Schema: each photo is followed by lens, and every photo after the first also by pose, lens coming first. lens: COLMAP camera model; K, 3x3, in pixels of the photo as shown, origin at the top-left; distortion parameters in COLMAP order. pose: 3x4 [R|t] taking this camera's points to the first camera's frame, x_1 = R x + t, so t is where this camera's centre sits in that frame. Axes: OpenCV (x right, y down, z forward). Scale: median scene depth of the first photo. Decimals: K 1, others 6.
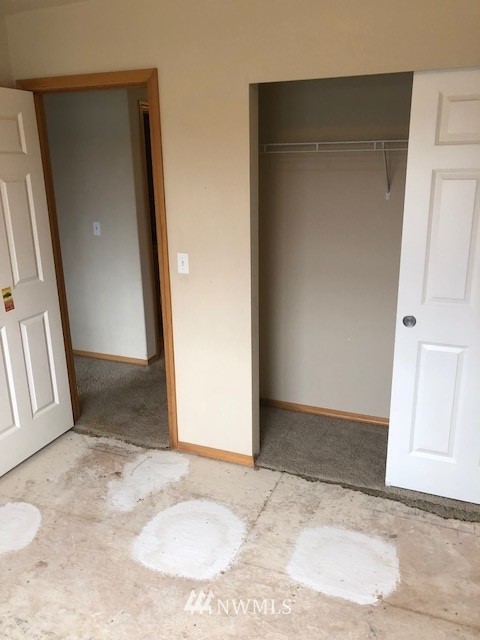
lens RADIAL K [[523.7, 0, 241.5], [0, 523.7, 320.1], [0, 0, 1]] dist [-0.010653, -0.000428]
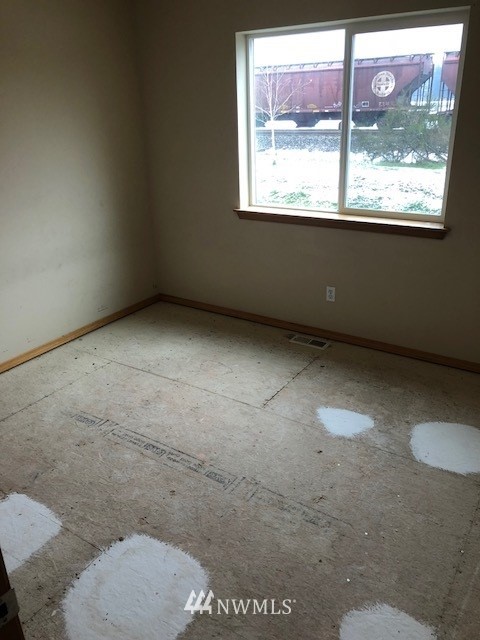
lens RADIAL K [[523.7, 0, 240.3], [0, 523.7, 317.7], [0, 0, 1]] dist [-0.010653, -0.000428]
pose [[-0.980514, -0.044560, 0.191328, -0.422318], [0.087258, 0.773794, 0.627399, -0.428671], [-0.176005, 0.631868, -0.754828, 1.436120]]
